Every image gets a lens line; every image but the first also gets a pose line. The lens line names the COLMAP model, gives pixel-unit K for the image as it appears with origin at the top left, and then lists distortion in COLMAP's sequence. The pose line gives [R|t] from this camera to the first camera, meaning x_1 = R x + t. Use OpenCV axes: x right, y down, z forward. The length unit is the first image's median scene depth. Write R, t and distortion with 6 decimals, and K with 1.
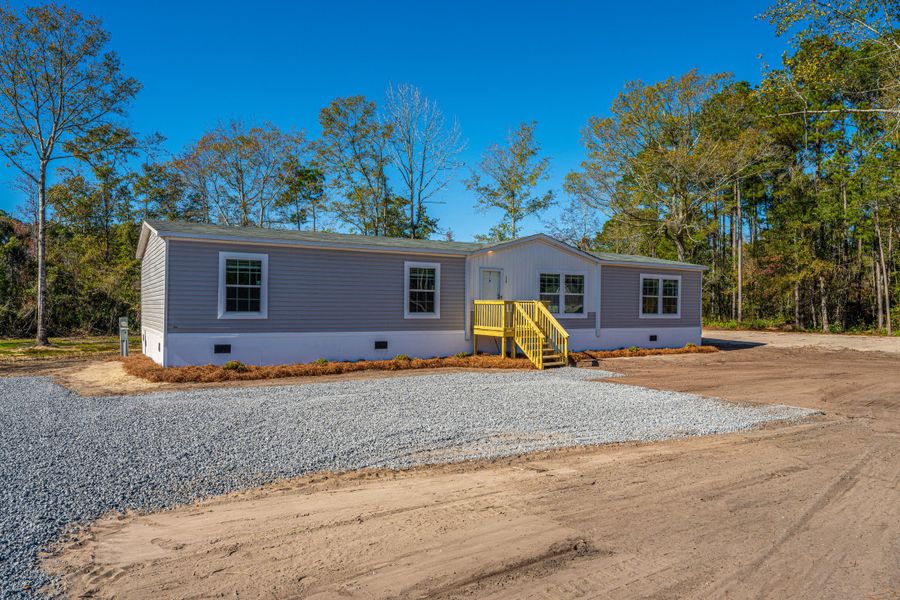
lens RADIAL K [[597.2, 0, 450.0], [0, 597.2, 300.0], [0, 0, 1]] dist [-0.002386, 0.001687]
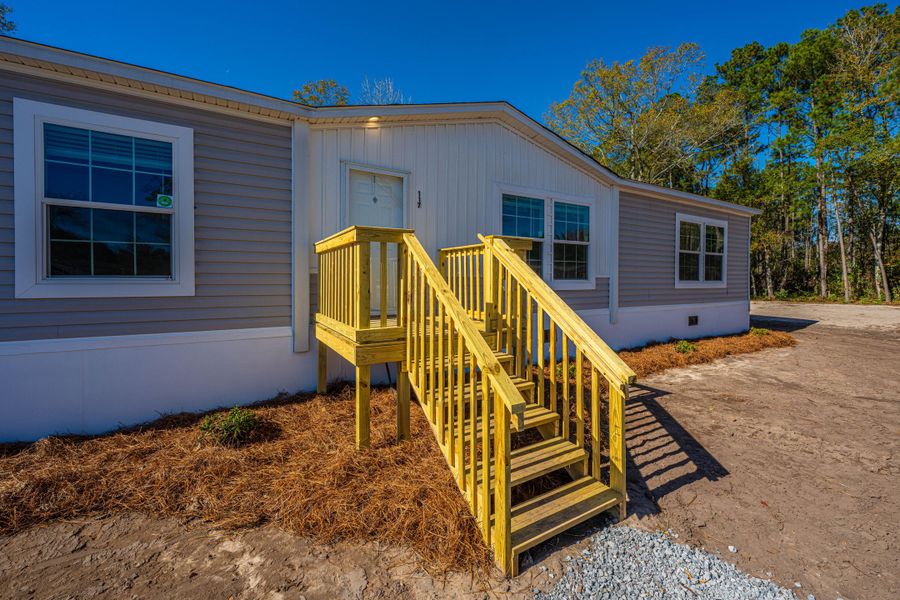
lens RADIAL K [[358.8, 0, 450.8], [0, 358.8, 284.2], [0, 0, 1]] dist [0.001515, 0.000098]
pose [[0.999879, -0.011473, -0.010490, 0.122772], [0.011612, 0.999844, 0.013287, 0.023167], [0.010336, -0.013407, 0.999857, 0.784750]]
